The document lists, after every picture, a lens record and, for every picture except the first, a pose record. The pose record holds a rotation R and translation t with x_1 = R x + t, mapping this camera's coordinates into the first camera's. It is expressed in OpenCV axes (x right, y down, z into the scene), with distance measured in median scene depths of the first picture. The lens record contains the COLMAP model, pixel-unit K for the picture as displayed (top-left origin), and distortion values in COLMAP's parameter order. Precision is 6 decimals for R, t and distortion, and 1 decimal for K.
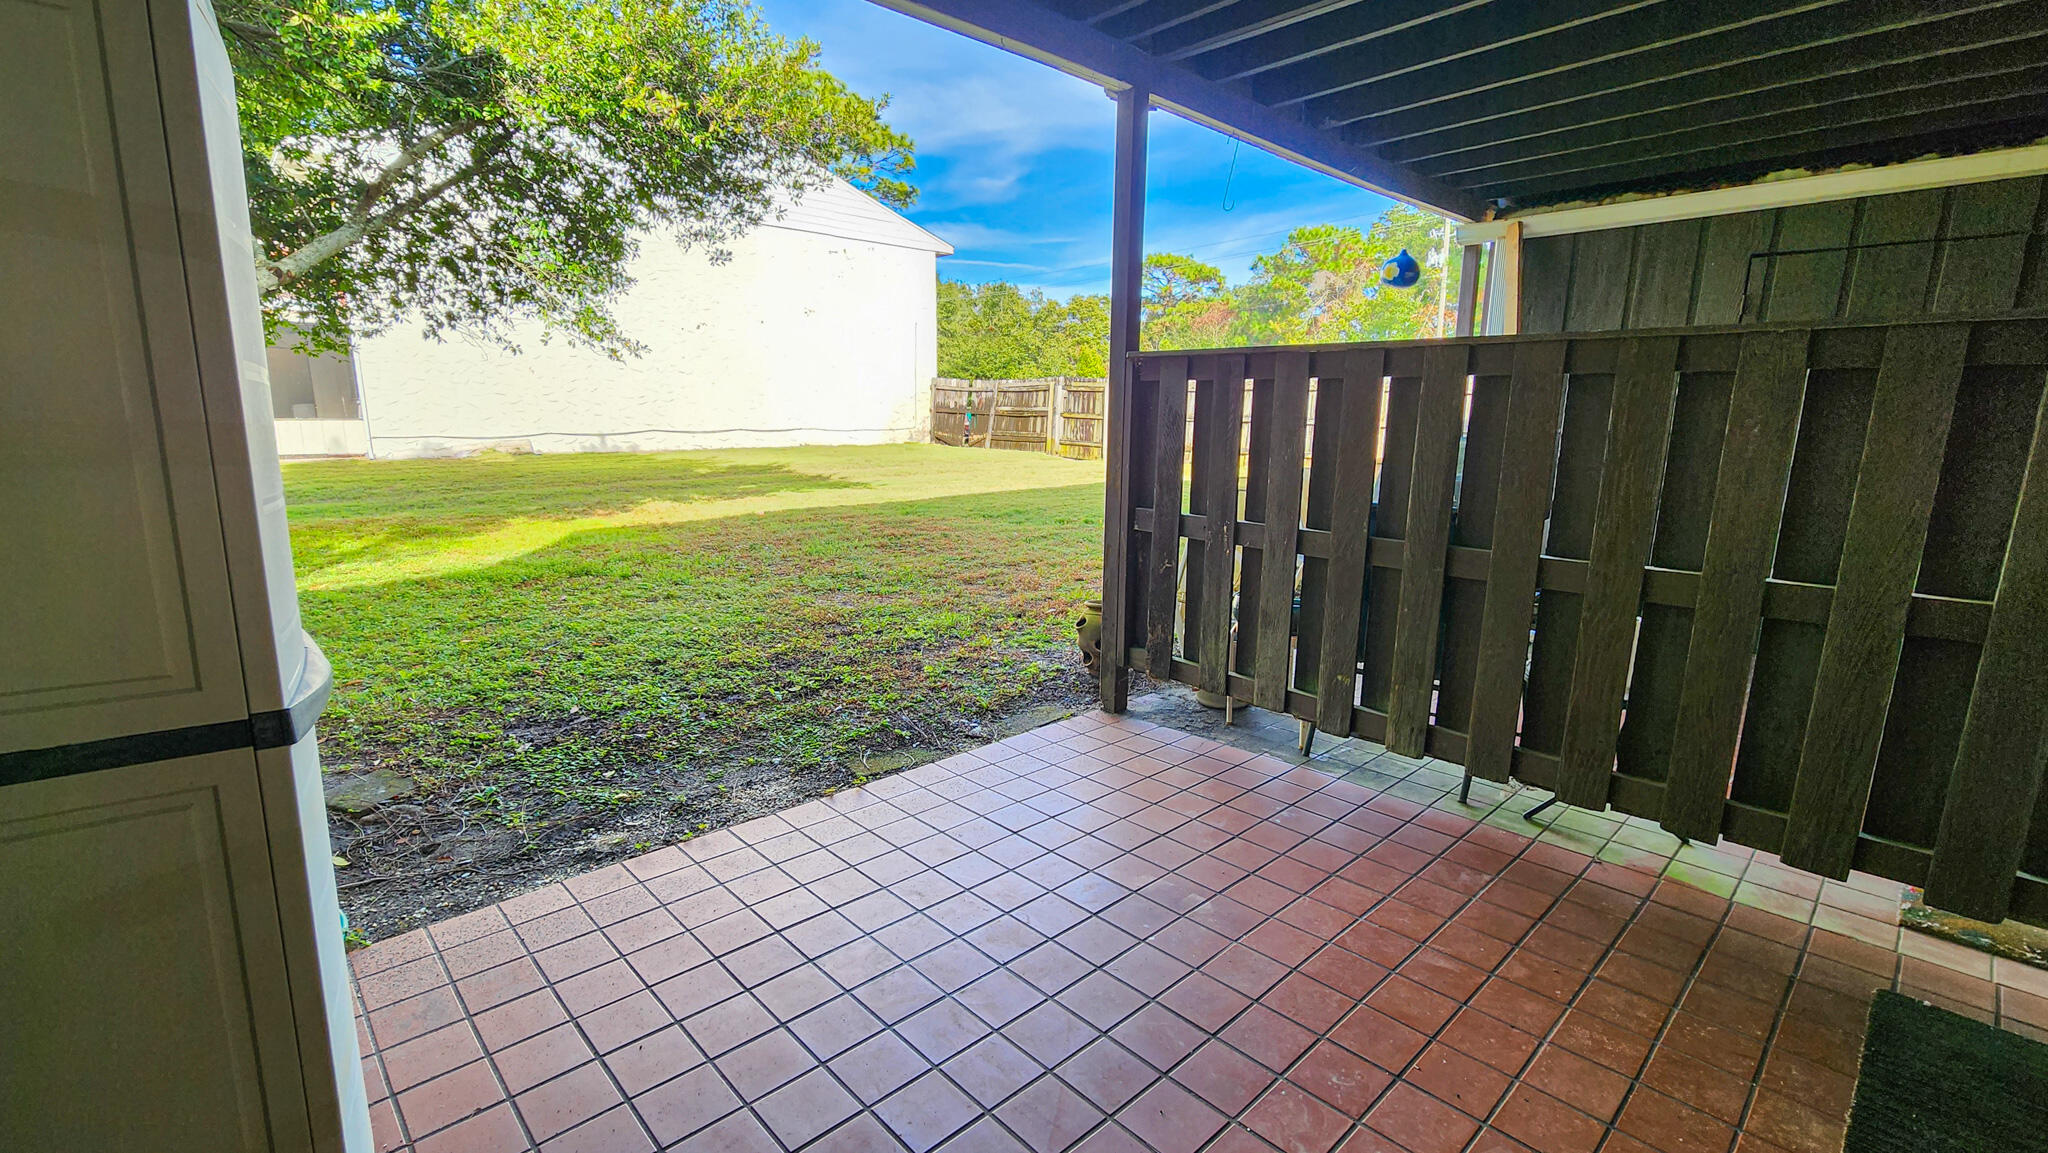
lens RADIAL K [[898.4, 0, 1011.8], [0, 898.4, 587.9], [0, 0, 1]] dist [0.001064, -0.000379]
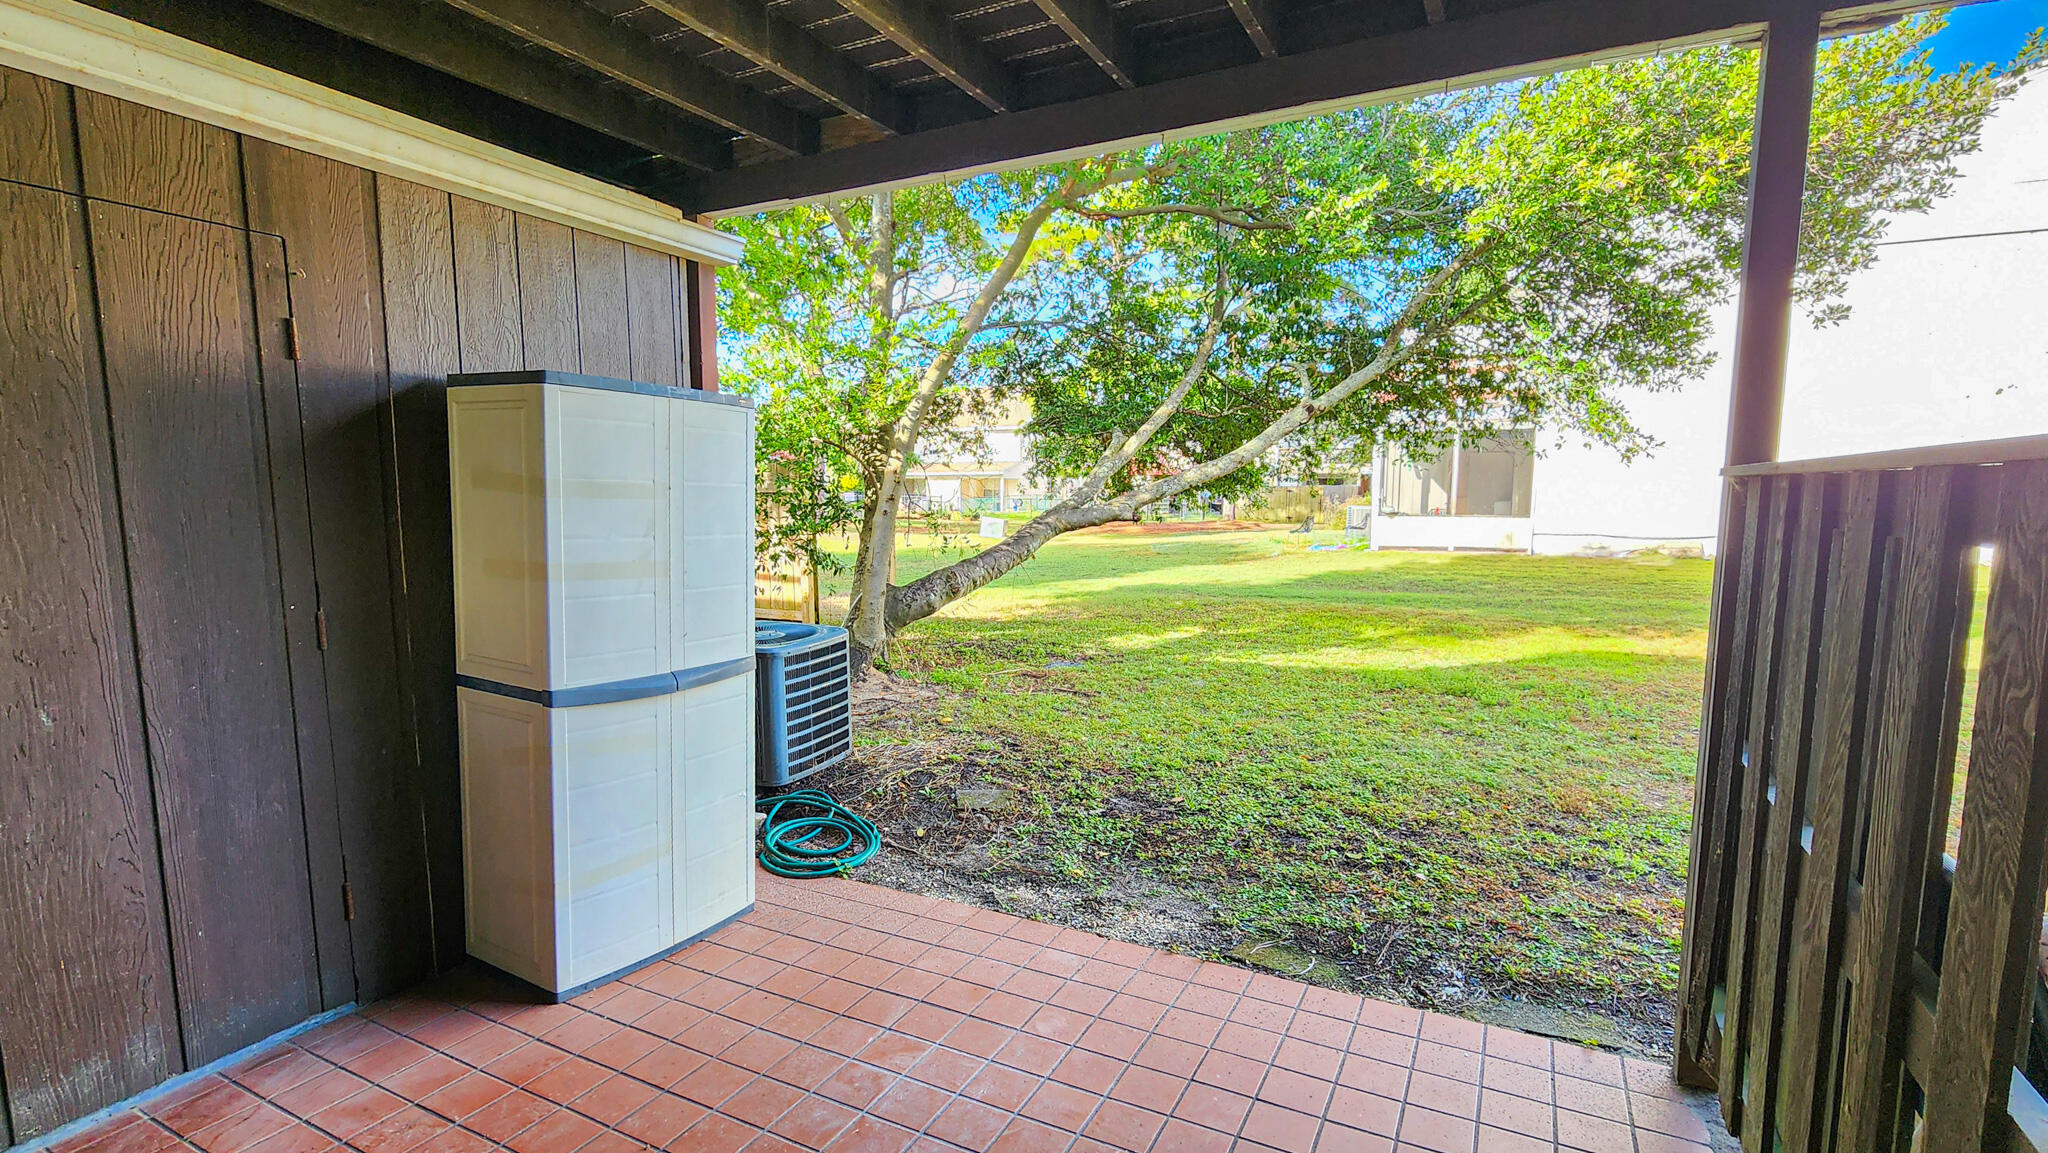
lens RADIAL K [[965.5, 0, 1024.0], [0, 965.5, 576.5], [0, 0, 1]] dist [-0.000773, -0.000424]
pose [[0.336315, 0.073274, -0.938895, 0.512572], [-0.180936, 0.983422, 0.011938, -0.107553], [0.924205, 0.165865, 0.343998, 0.345249]]
